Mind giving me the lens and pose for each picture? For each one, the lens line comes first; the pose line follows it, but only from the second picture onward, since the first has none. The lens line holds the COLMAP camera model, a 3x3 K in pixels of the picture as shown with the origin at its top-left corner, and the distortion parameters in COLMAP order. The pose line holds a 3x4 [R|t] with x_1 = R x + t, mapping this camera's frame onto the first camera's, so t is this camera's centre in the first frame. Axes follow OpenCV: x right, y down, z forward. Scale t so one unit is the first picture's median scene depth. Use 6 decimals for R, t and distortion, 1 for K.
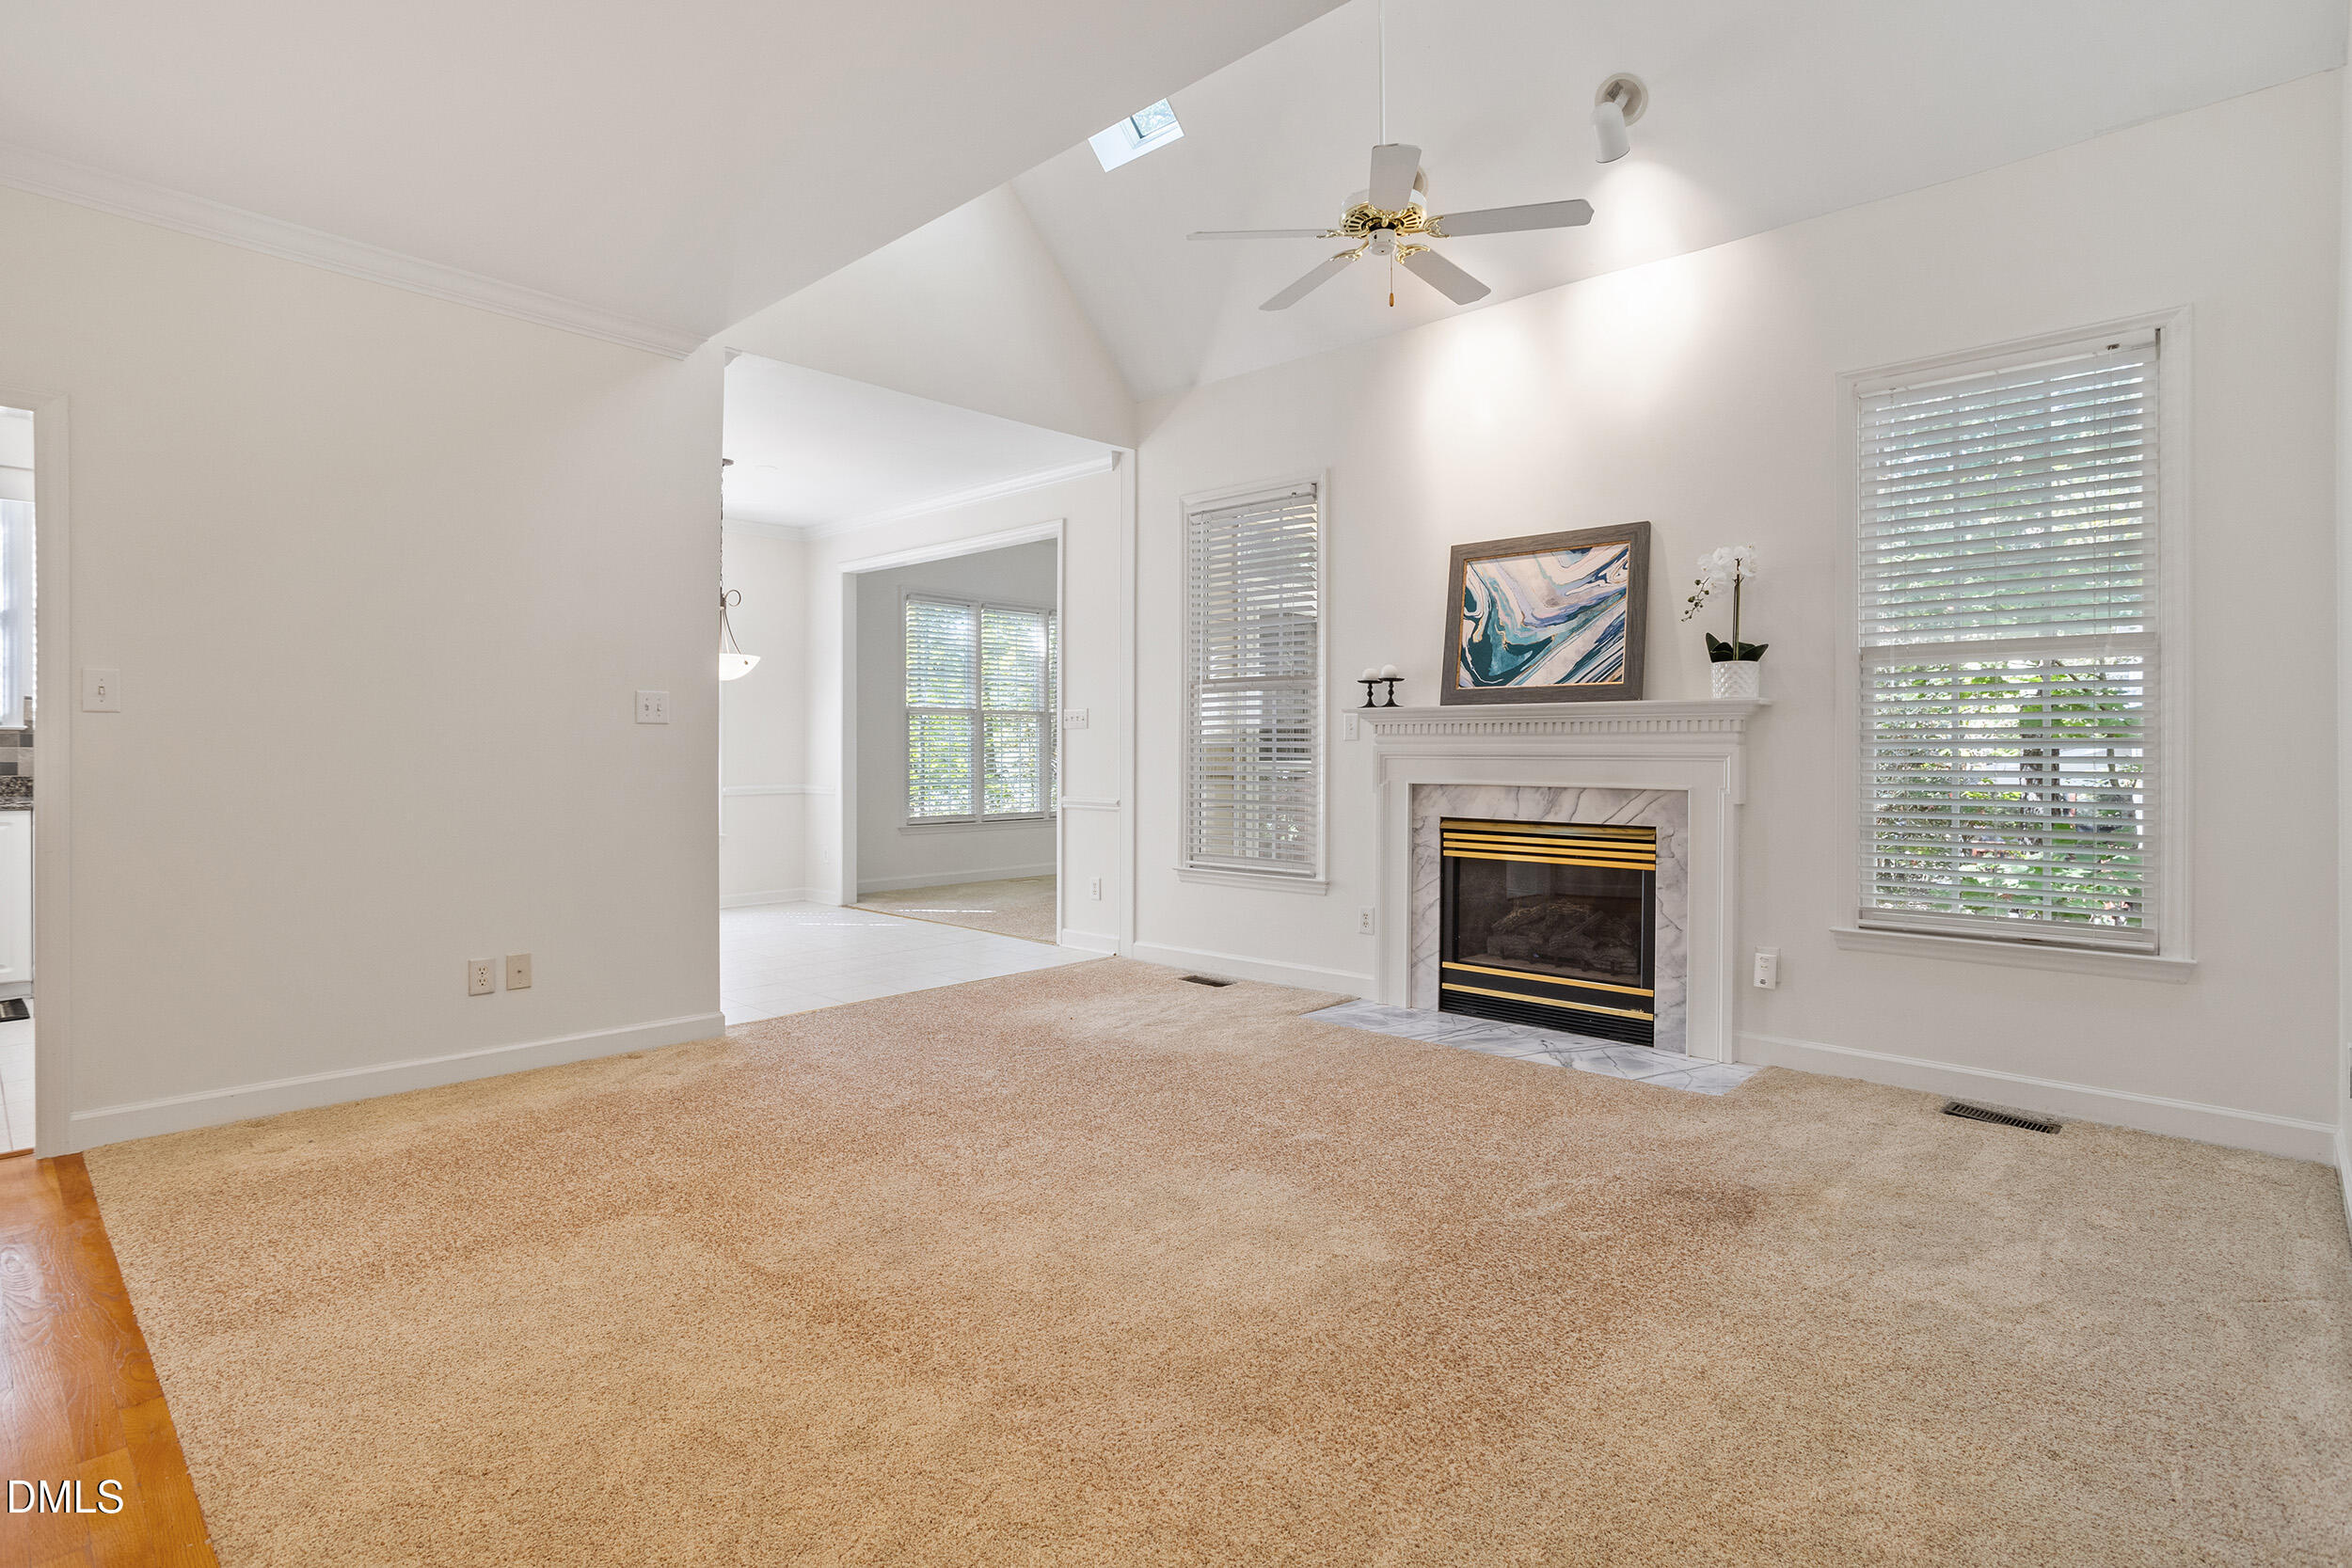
lens RADIAL K [[1170.5, 0, 1155.8], [0, 1170.5, 753.2], [0, 0, 1]] dist [-0.044623, 0.026457]
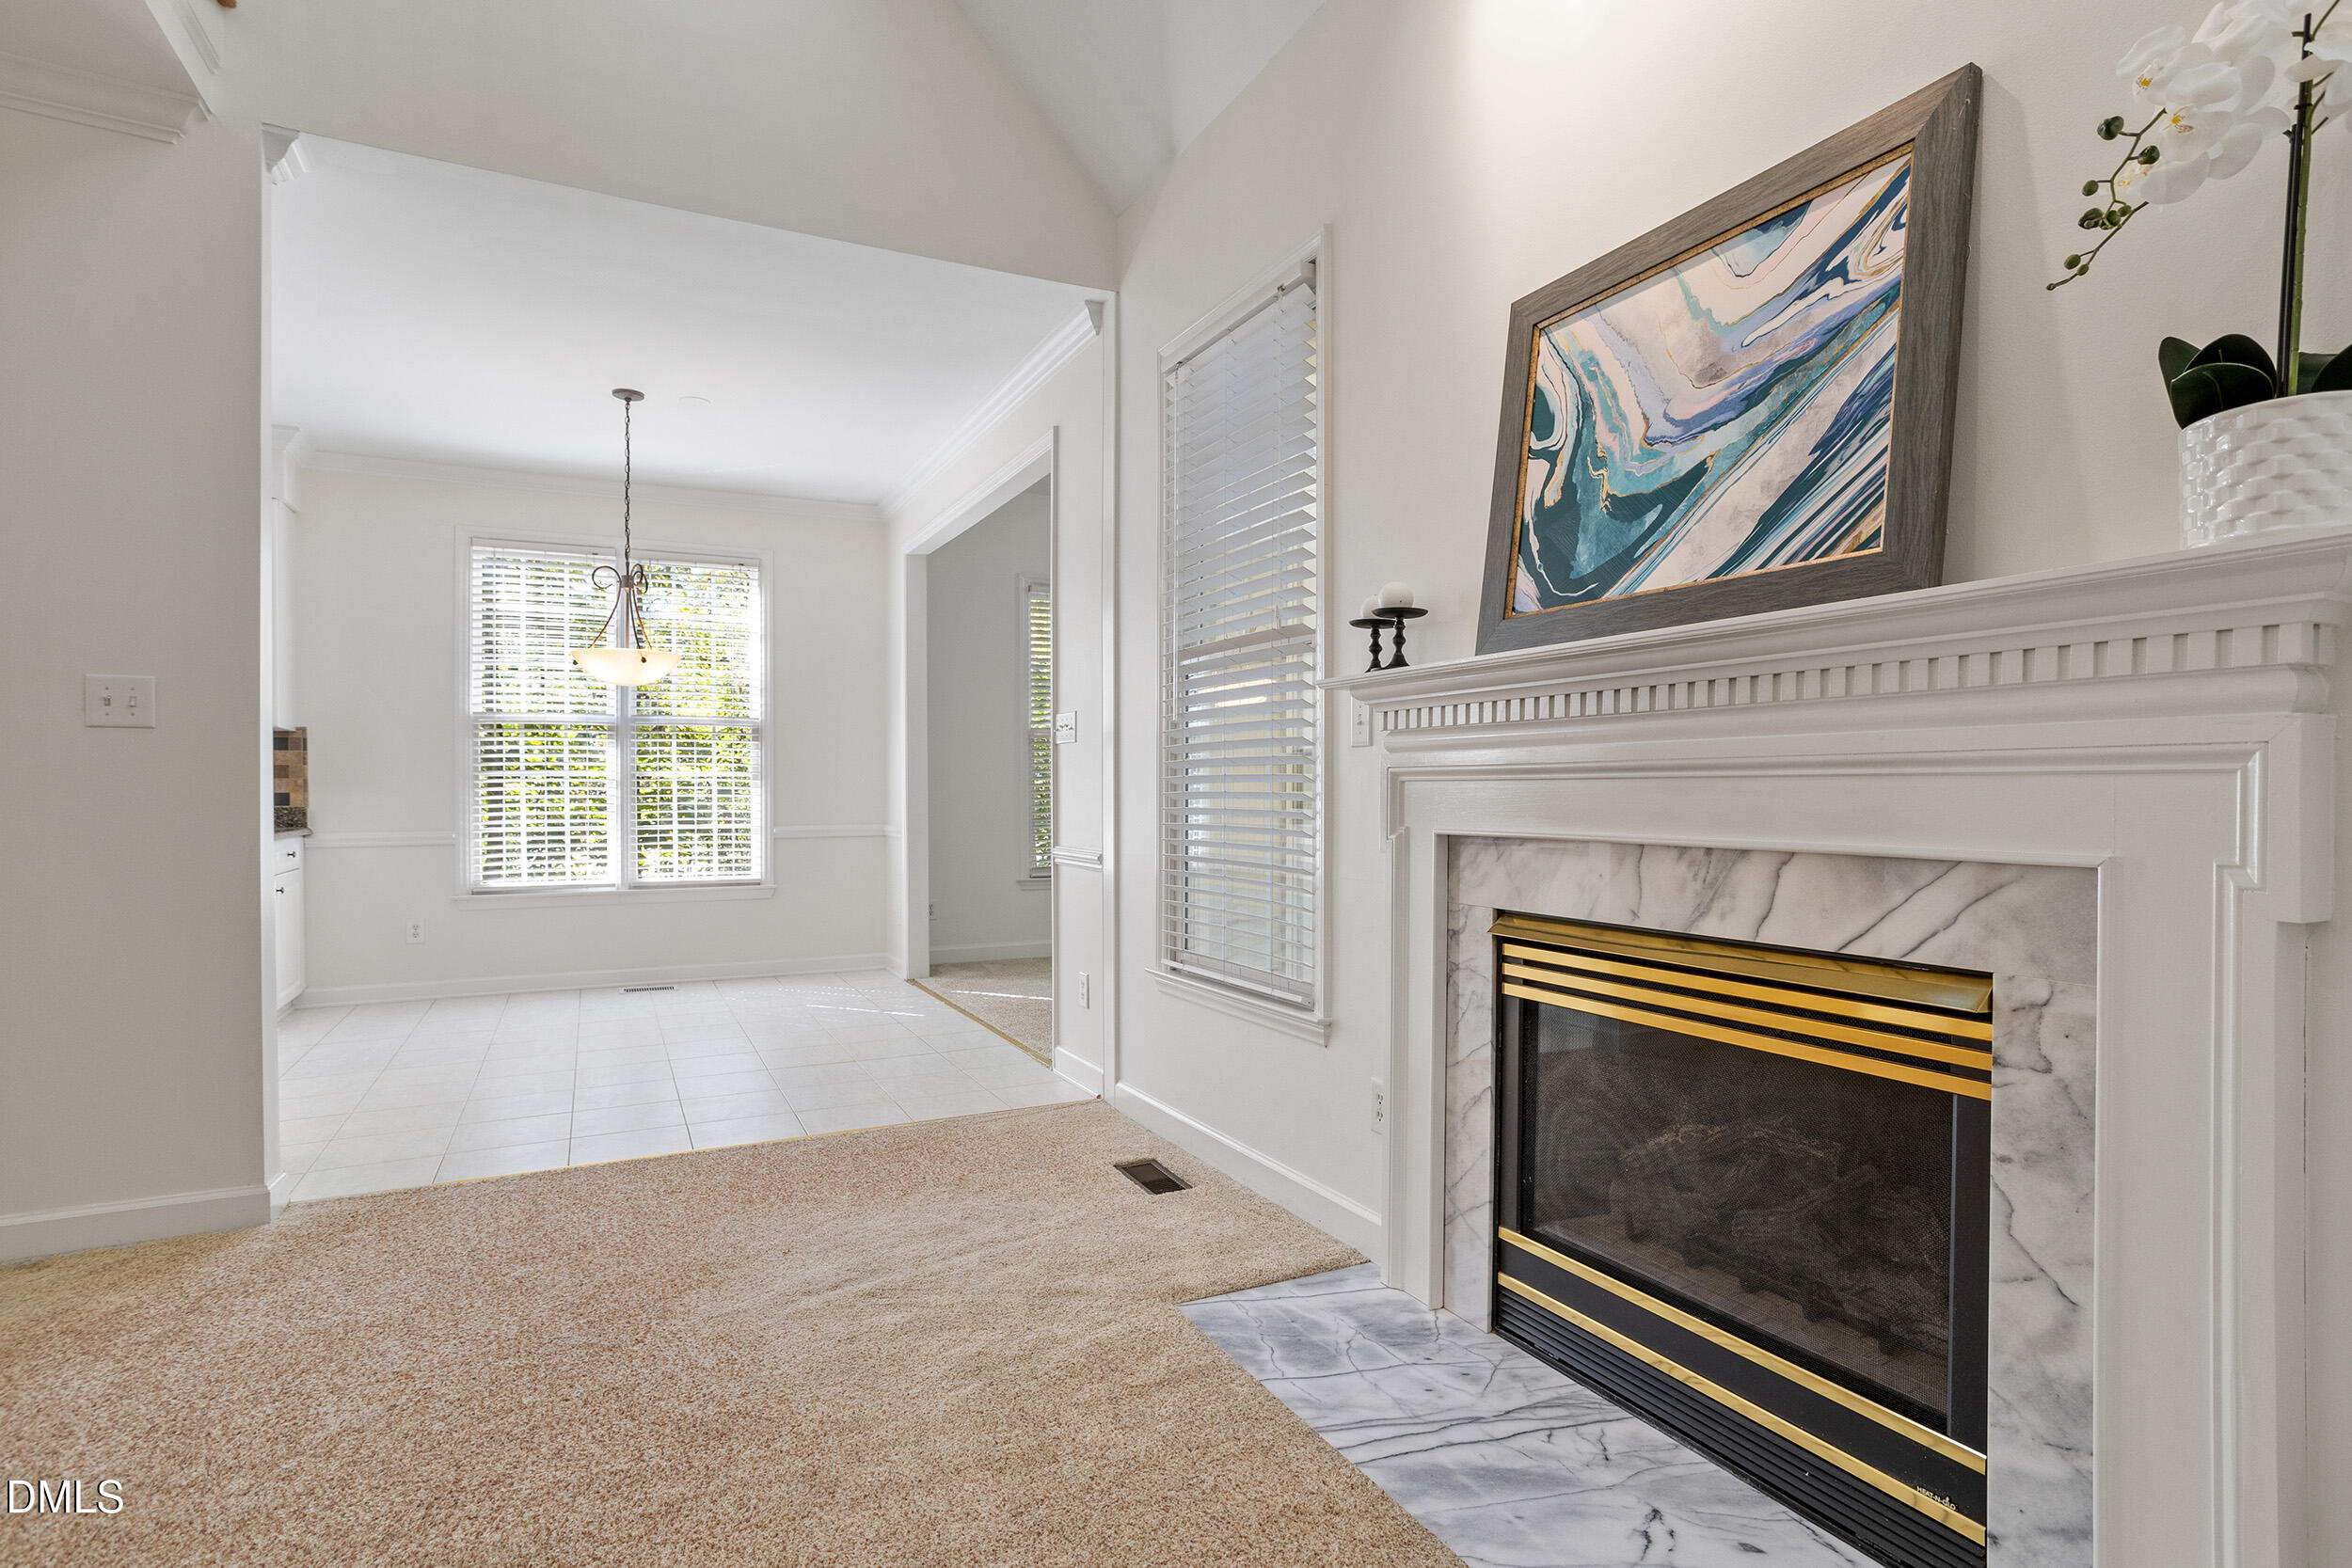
lens RADIAL K [[1170.5, 0, 1186.5], [0, 1170.5, 802.6], [0, 0, 1]] dist [-0.044623, 0.026457]
pose [[0.943732, 0.000844, -0.330710, 0.303309], [0.001597, 0.999973, 0.007108, 0.011019], [0.330707, -0.007237, 0.943706, 0.576942]]
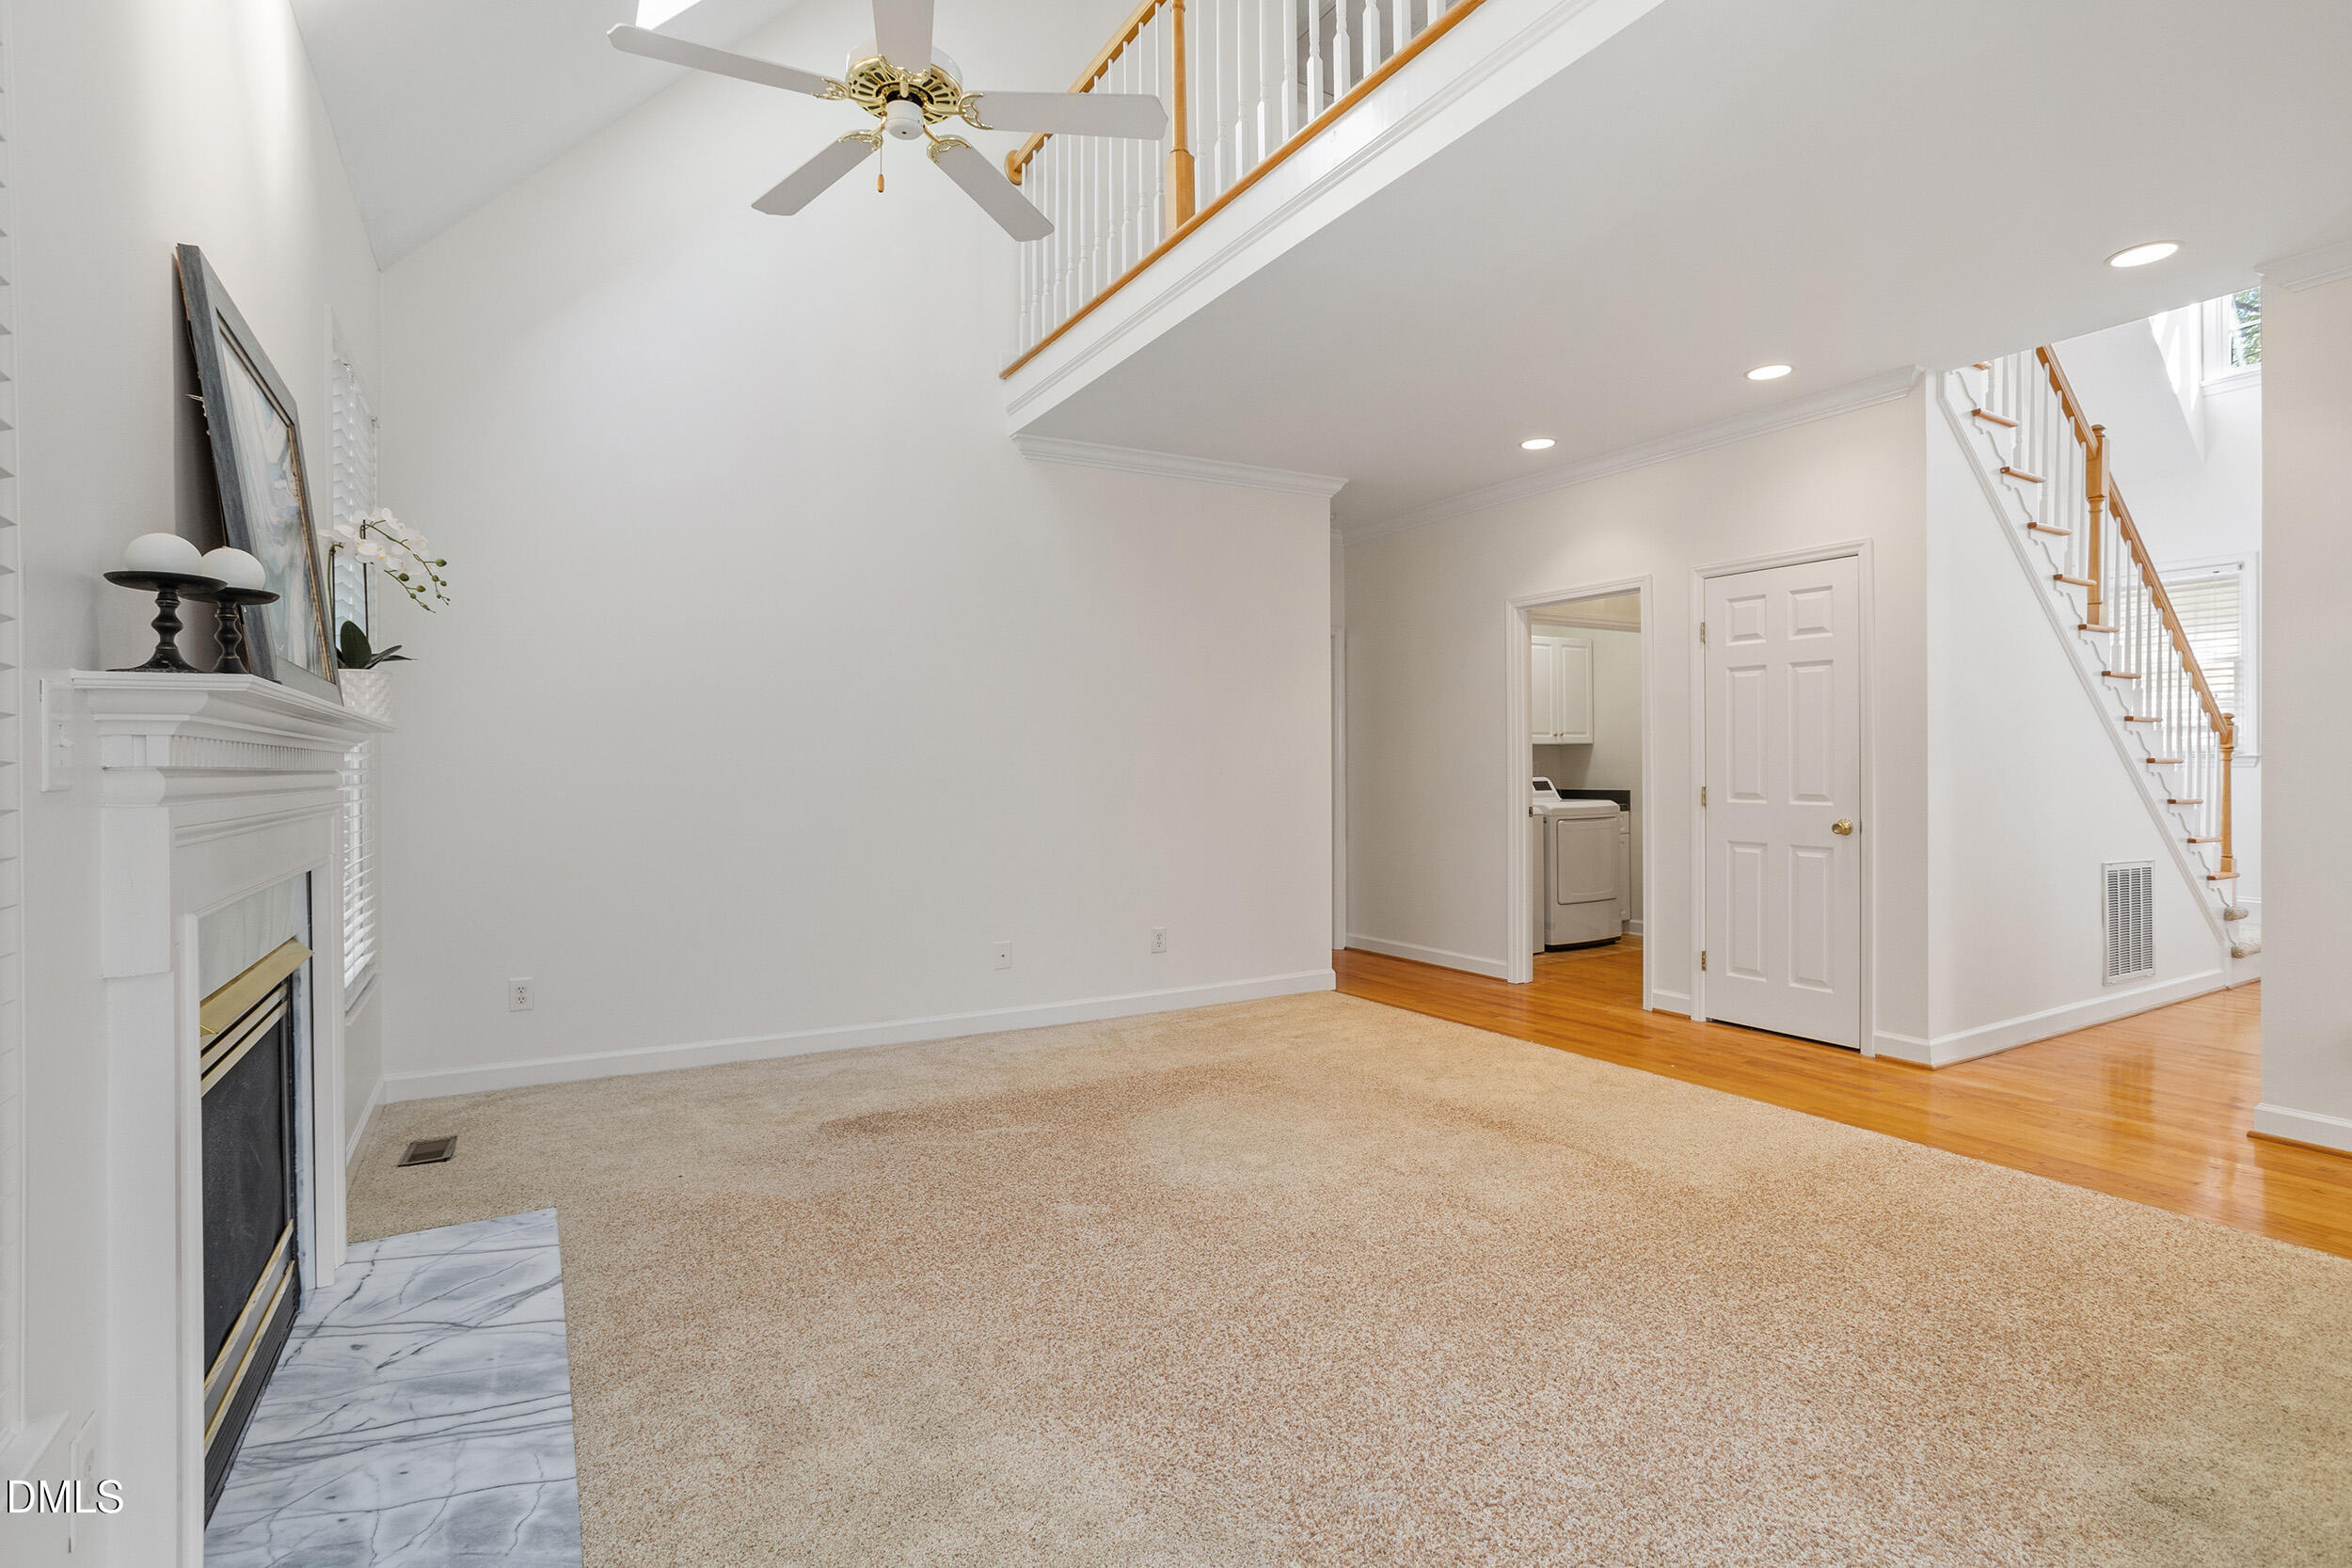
lens RADIAL K [[1152.7, 0, 1190.9], [0, 1152.7, 777.6], [0, 0, 1]] dist [-0.031807, 0.011682]
pose [[-0.962985, 0.001341, 0.269552, -0.146646], [0.004501, 0.999928, 0.011106, -0.018032], [-0.269518, 0.011908, -0.962922, 1.346439]]
